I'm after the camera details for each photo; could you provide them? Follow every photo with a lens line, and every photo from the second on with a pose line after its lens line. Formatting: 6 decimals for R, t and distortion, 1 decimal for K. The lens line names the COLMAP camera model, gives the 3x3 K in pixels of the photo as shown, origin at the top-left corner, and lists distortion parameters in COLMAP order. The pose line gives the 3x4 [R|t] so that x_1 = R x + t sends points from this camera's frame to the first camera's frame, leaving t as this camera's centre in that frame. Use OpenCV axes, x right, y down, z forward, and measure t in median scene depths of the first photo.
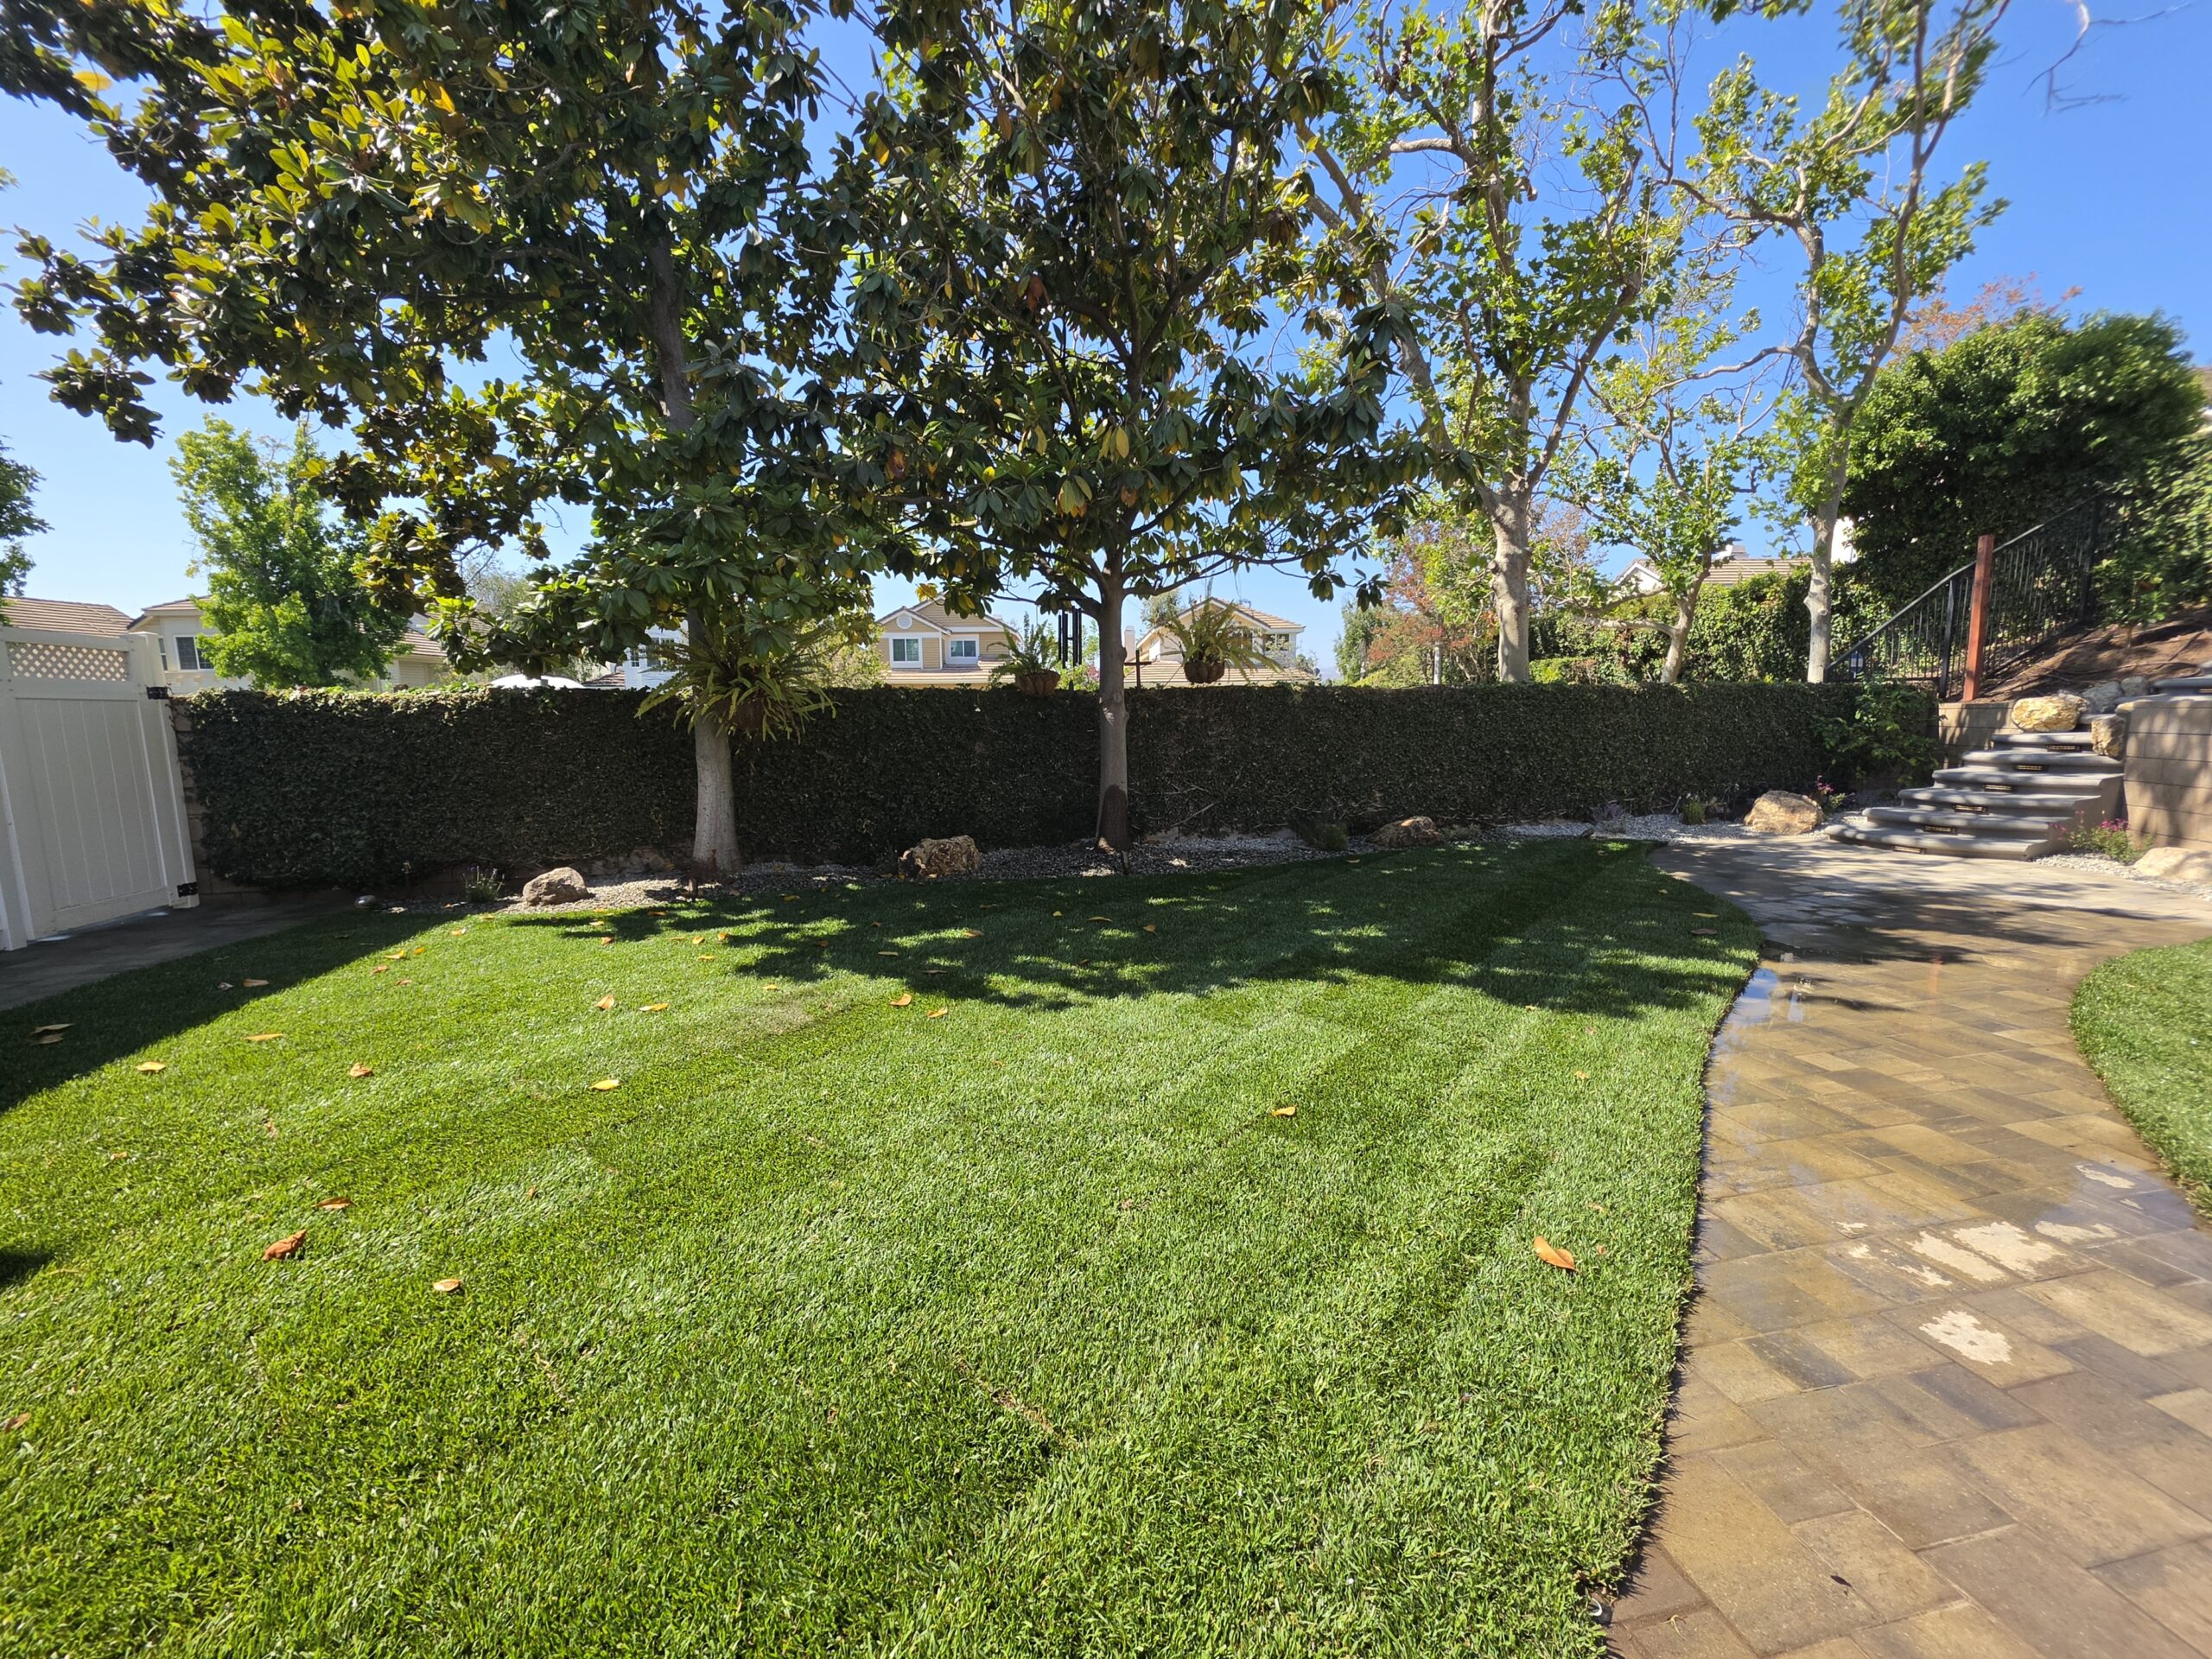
lens RADIAL K [[879.9, 0, 1092.1], [0, 879.9, 823.6], [0, 0, 1]] dist [-0.002630, 0.001344]
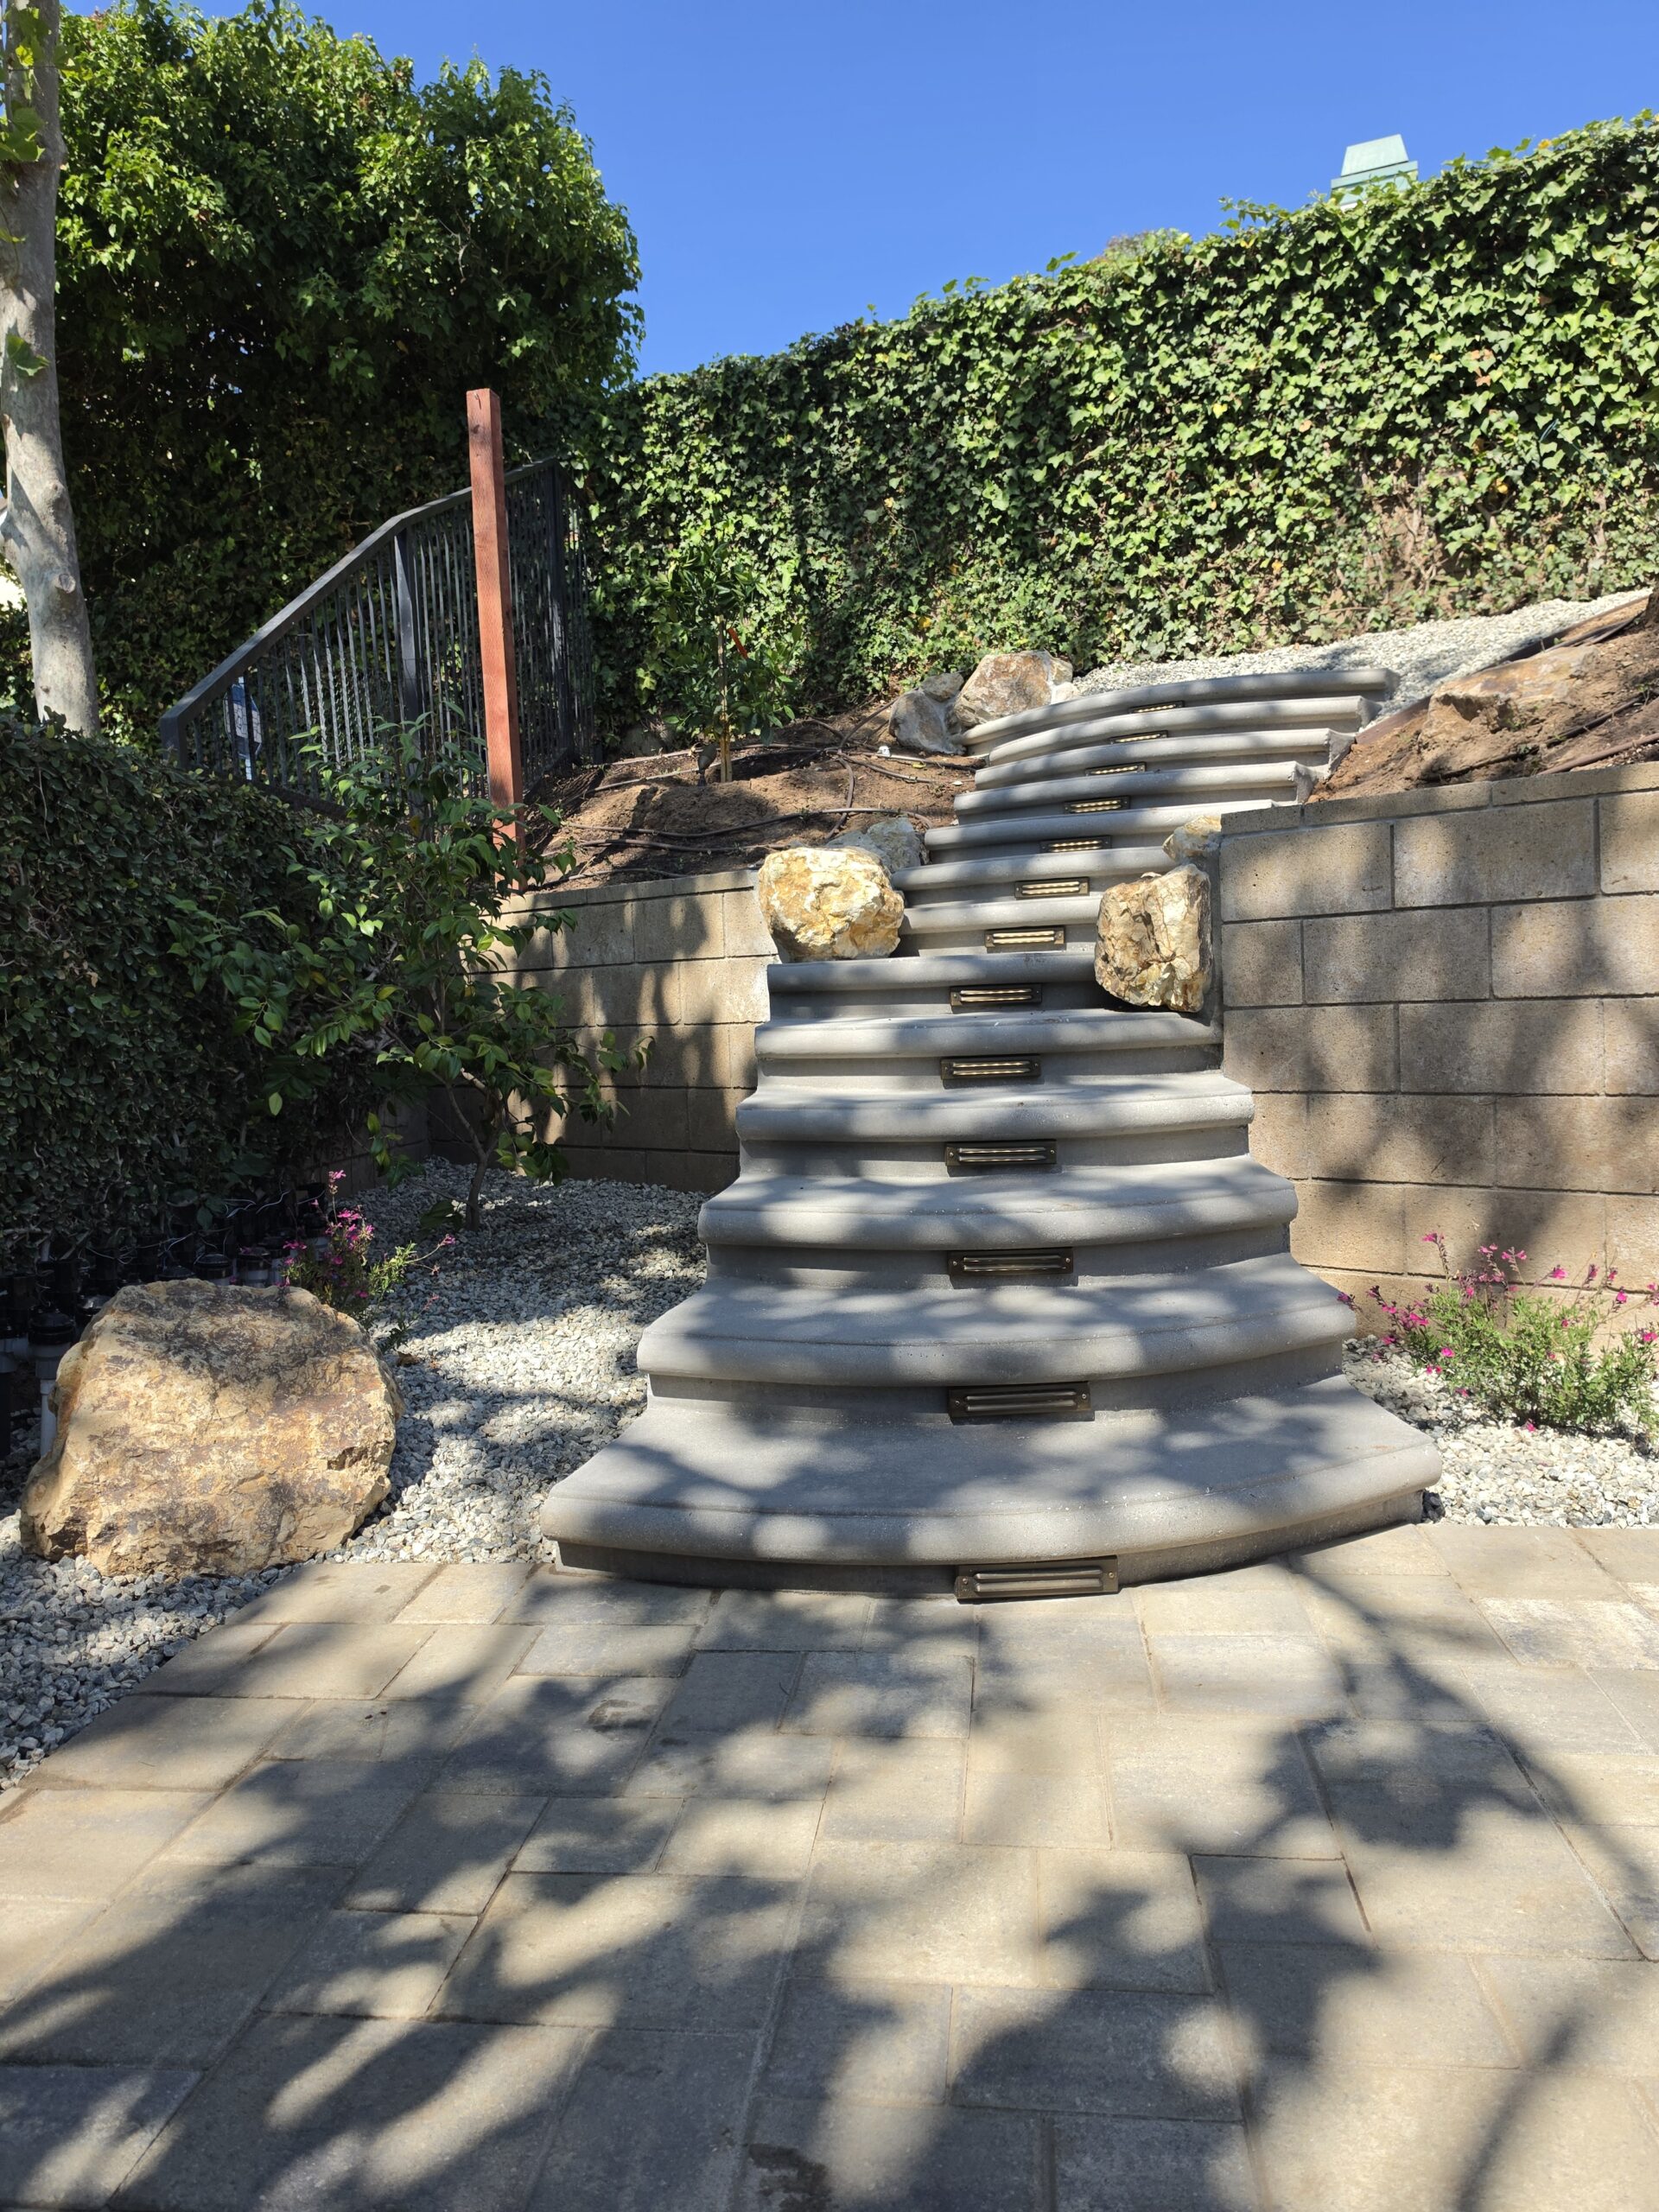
lens RADIAL K [[1514.6, 0, 837.2], [0, 1514.6, 1100.9], [0, 0, 1]] dist [0.049027, -0.062112]
pose [[0.324769, -0.048861, 0.944530, 0.803148], [0.142709, 0.989762, 0.002132, -0.076849], [-0.934965, 0.134100, 0.328417, 1.139232]]
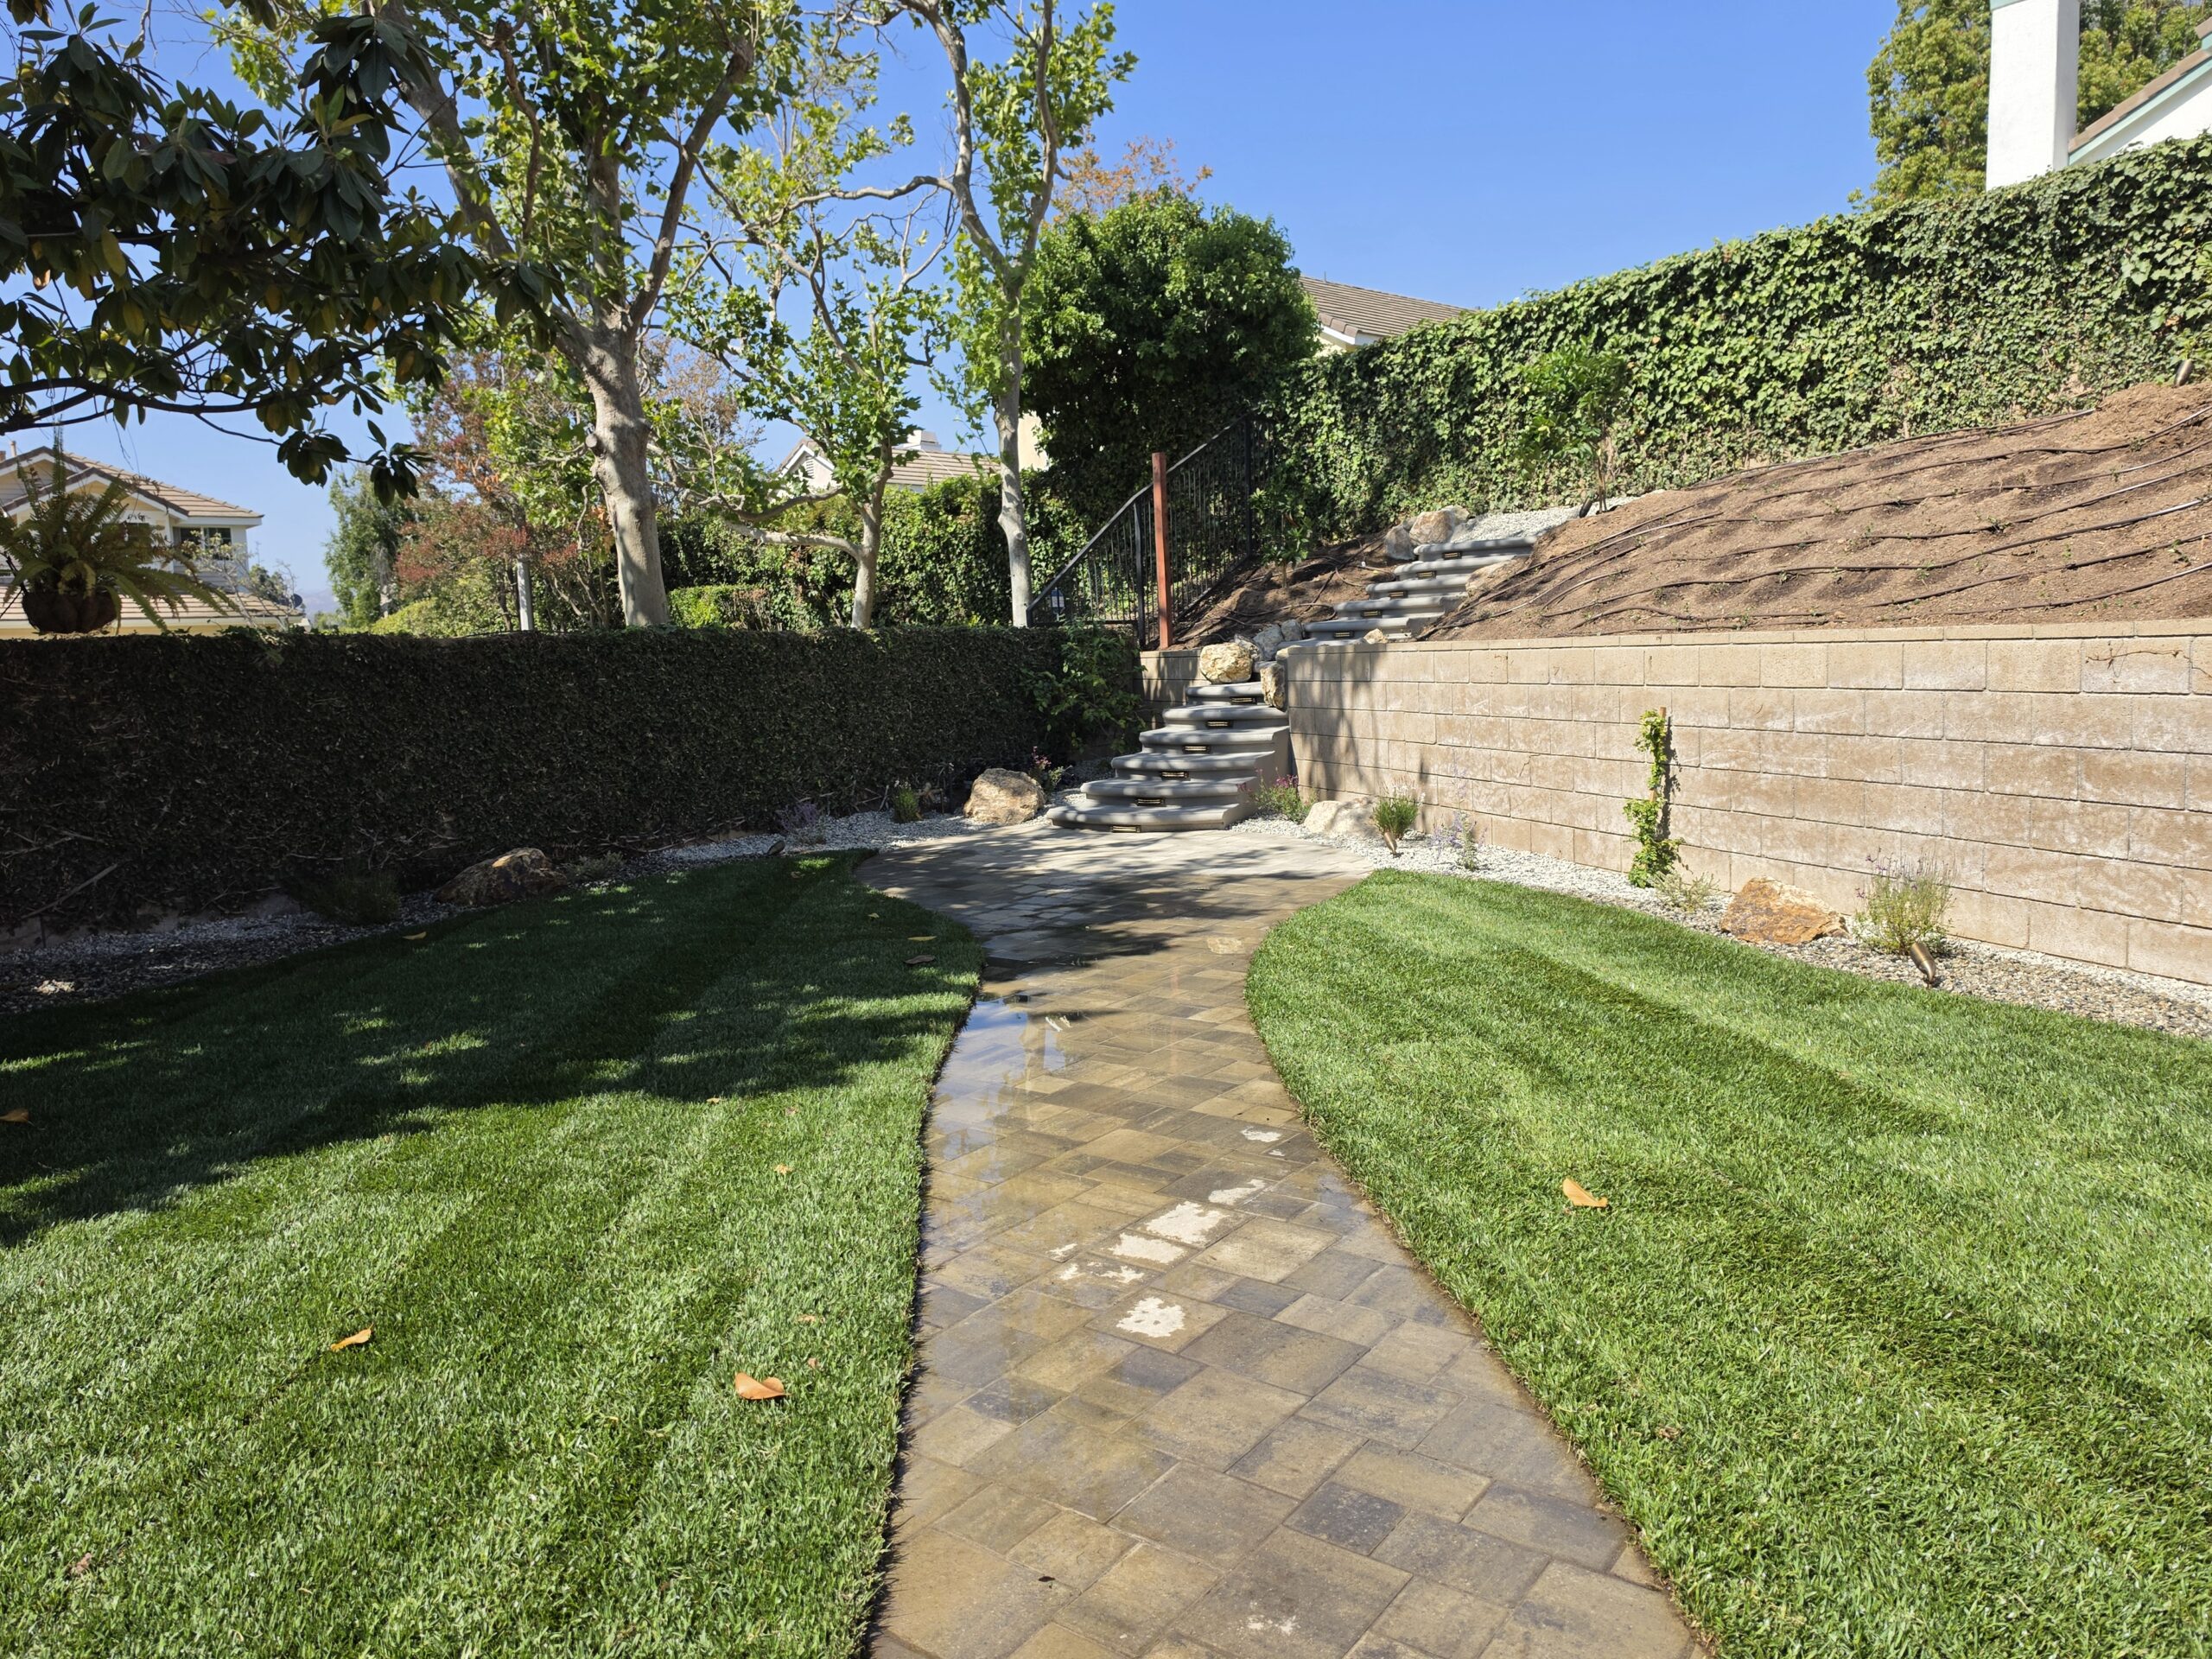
lens RADIAL K [[1514.6, 0, 1118.1], [0, 1514.6, 823.5], [0, 0, 1]] dist [0.049027, -0.062112]
pose [[0.741136, -0.089020, 0.665426, -0.023402], [0.106849, 0.994177, 0.013995, 0.004450], [-0.662797, 0.060728, 0.746332, -0.063496]]
